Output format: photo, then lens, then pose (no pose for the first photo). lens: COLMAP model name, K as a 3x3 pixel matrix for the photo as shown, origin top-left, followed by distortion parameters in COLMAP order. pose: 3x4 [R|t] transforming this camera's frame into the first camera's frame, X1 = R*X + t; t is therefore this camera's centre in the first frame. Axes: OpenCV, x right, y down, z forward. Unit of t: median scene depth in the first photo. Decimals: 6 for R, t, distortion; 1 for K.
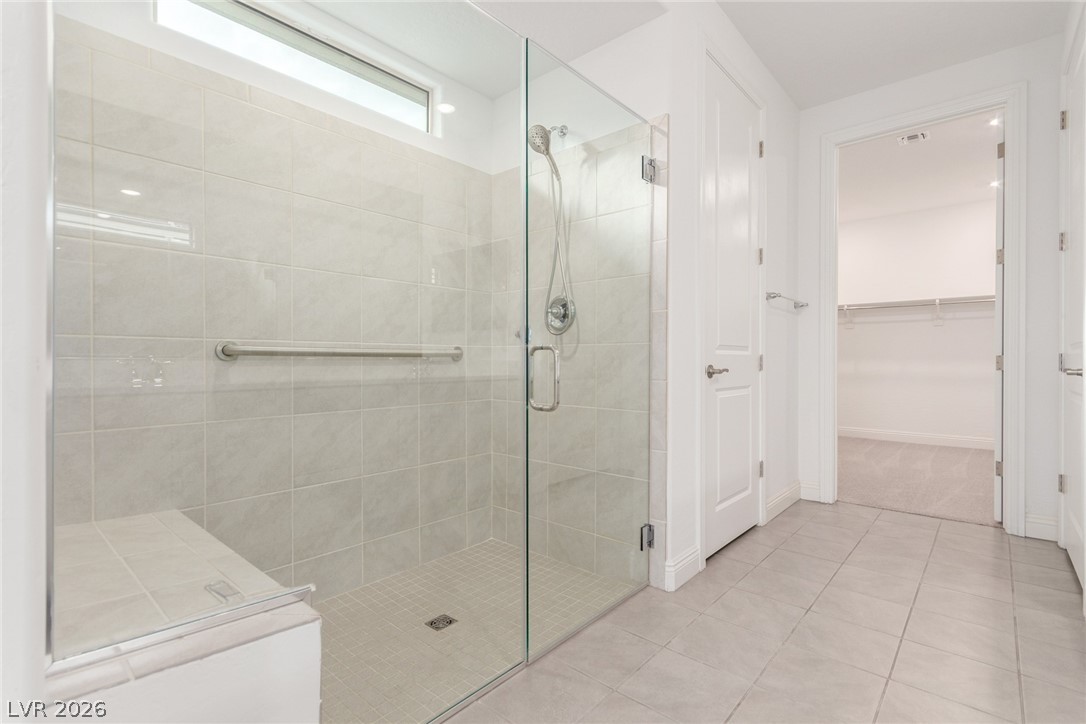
lens RADIAL K [[505.0, 0, 548.6], [0, 505.0, 361.8], [0, 0, 1]] dist [0.005333, 0.001897]
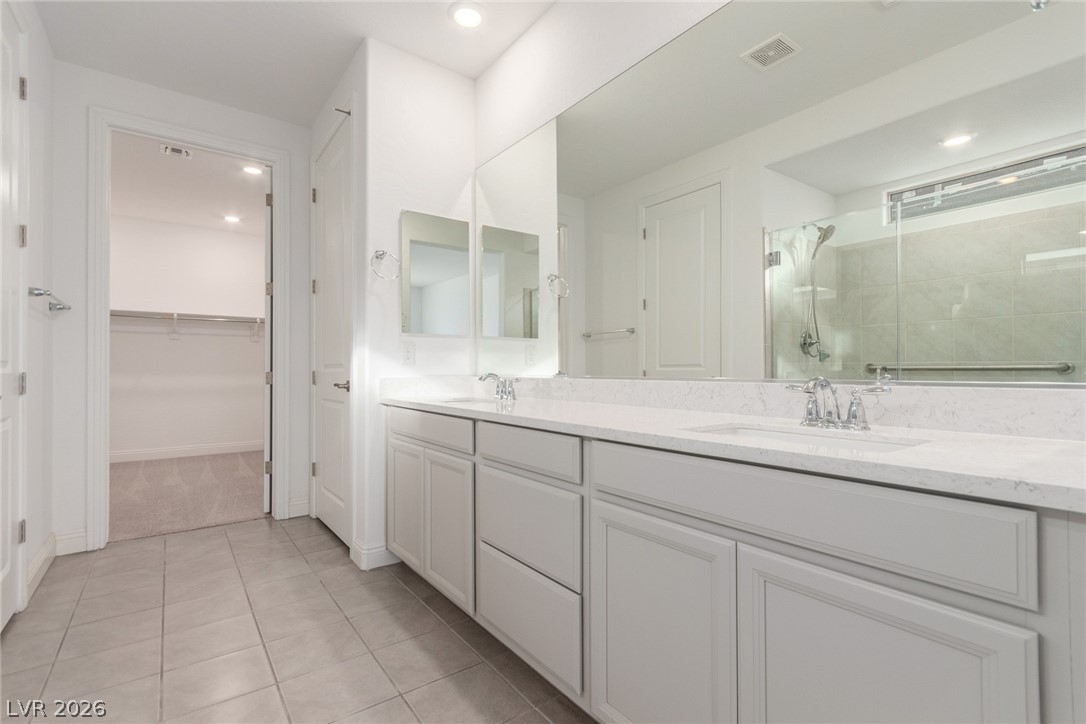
lens RADIAL K [[505.0, 0, 546.8], [0, 505.0, 363.0], [0, 0, 1]] dist [0.005333, 0.001897]
pose [[0.206730, 0.012341, 0.978320, -0.136620], [0.004516, 0.999898, -0.013568, -0.014218], [-0.978388, 0.007223, 0.206653, 0.120421]]
